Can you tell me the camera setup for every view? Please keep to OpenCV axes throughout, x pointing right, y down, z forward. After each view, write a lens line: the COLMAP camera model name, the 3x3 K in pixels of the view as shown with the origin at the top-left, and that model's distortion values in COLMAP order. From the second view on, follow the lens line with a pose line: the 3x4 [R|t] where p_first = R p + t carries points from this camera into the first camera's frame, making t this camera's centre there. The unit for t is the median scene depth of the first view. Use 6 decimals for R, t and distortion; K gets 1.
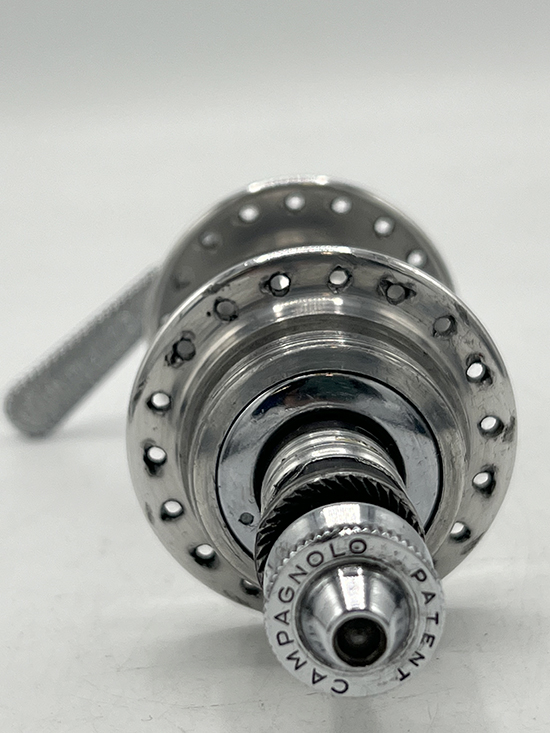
lens RADIAL K [[1656.6, 0, 275.0], [0, 1656.6, 366.5], [0, 0, 1]] dist [0.496907, -3.808484]
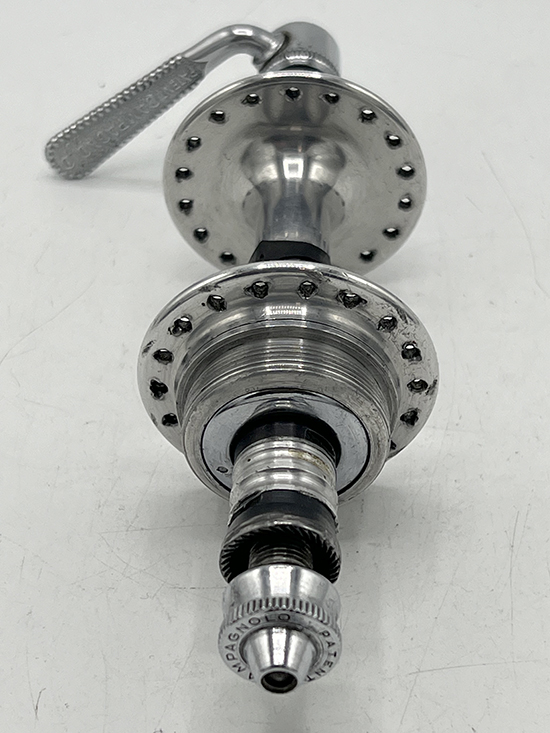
lens RADIAL K [[1656.6, 0, 275.0], [0, 1656.6, 366.5], [0, 0, 1]] dist [0.496907, -3.808484]
pose [[0.997283, 0.073167, -0.008528, 0.037610], [-0.061144, 0.886810, 0.458071, -0.739904], [0.041078, -0.456305, 0.888875, -0.194333]]
